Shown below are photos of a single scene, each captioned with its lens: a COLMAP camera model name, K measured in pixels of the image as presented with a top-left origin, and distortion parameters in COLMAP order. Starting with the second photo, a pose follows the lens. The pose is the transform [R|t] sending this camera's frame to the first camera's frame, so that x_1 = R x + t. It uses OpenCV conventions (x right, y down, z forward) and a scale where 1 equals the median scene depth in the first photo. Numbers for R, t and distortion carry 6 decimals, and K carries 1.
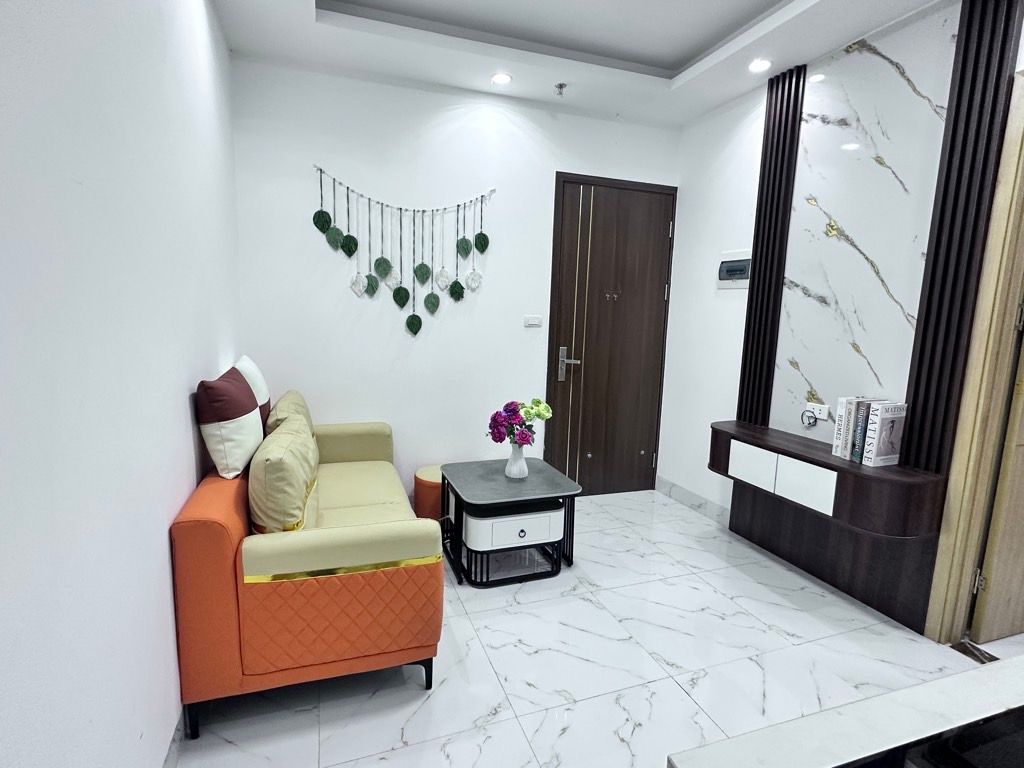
lens RADIAL K [[512.3, 0, 506.0], [0, 512.3, 388.8], [0, 0, 1]] dist [-0.003029, 0.001062]
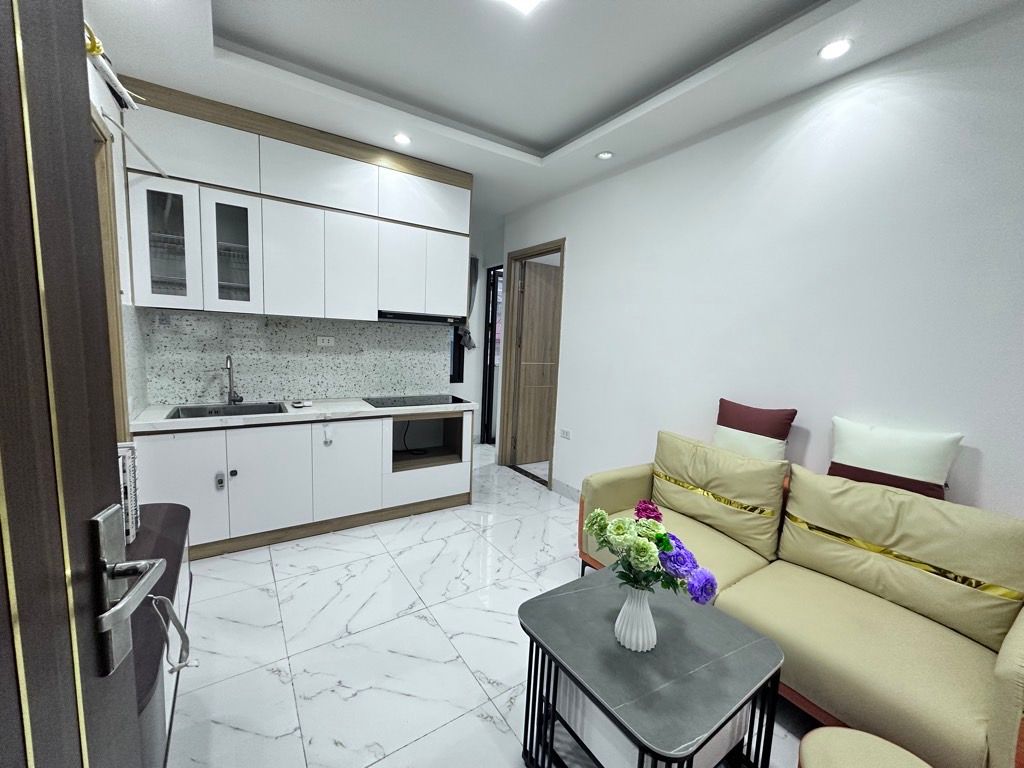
lens RADIAL K [[410.2, 0, 511.4], [0, 410.2, 388.6], [0, 0, 1]] dist [0.003666, -0.000392]
pose [[-0.964482, -0.042698, -0.260675, 0.377717], [-0.108490, 0.963805, 0.243536, -0.258123], [0.240841, 0.263166, -0.934205, 1.742112]]
